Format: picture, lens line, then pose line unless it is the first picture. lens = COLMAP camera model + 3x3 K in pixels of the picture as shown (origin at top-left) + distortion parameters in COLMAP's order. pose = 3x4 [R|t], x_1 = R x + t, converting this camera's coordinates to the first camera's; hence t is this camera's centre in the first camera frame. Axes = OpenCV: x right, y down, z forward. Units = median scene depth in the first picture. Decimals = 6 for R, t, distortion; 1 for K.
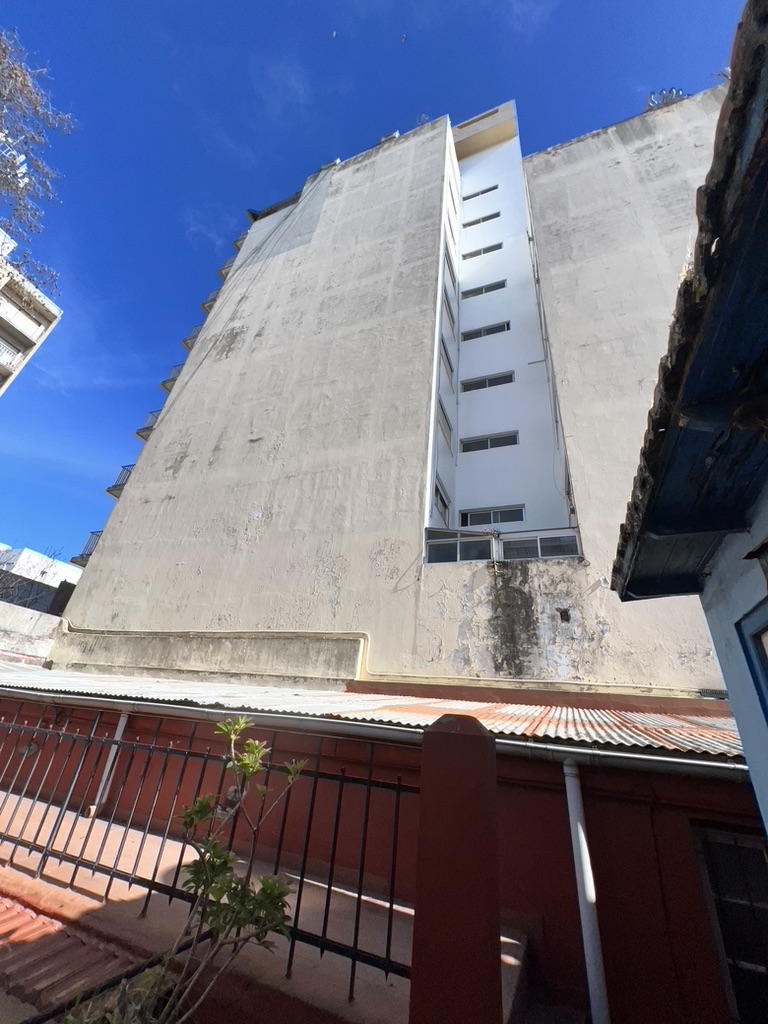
lens RADIAL K [[408.8, 0, 388.1], [0, 408.8, 510.8], [0, 0, 1]] dist [-0.002755, 0.000182]
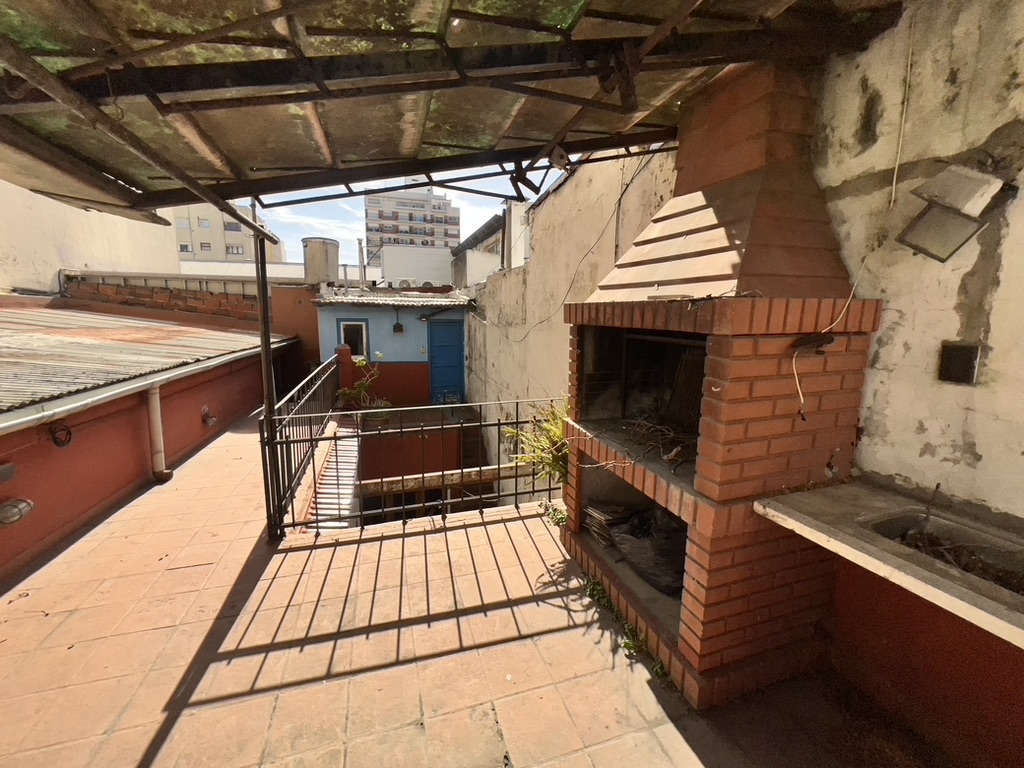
lens RADIAL K [[408.8, 0, 508.5], [0, 408.8, 380.4], [0, 0, 1]] dist [-0.002755, 0.000182]
pose [[-0.626477, -0.218239, 0.748263, -0.807974], [-0.438089, 0.892607, -0.106448, 0.109084], [-0.644674, -0.394493, -0.654806, 0.496549]]
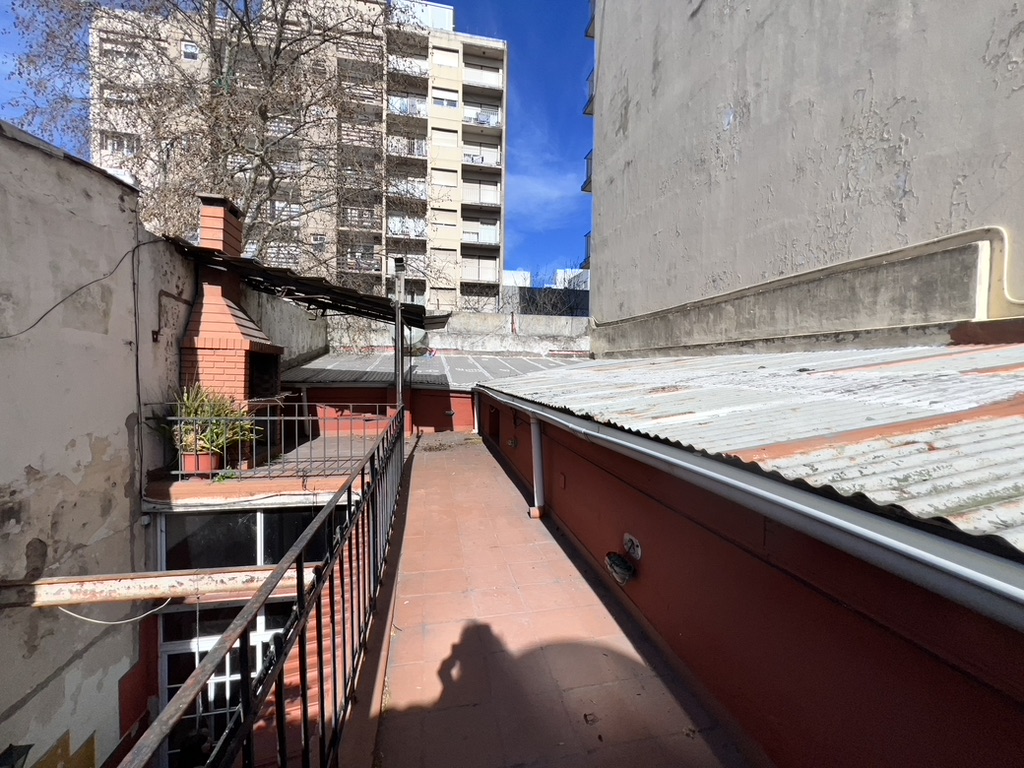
lens RADIAL K [[408.8, 0, 511.0], [0, 408.8, 382.4], [0, 0, 1]] dist [-0.002755, 0.000182]
pose [[0.545939, -0.062394, -0.835499, 0.022530], [0.441346, 0.869061, 0.223488, 0.097543], [0.712155, -0.490754, 0.501991, 0.259577]]
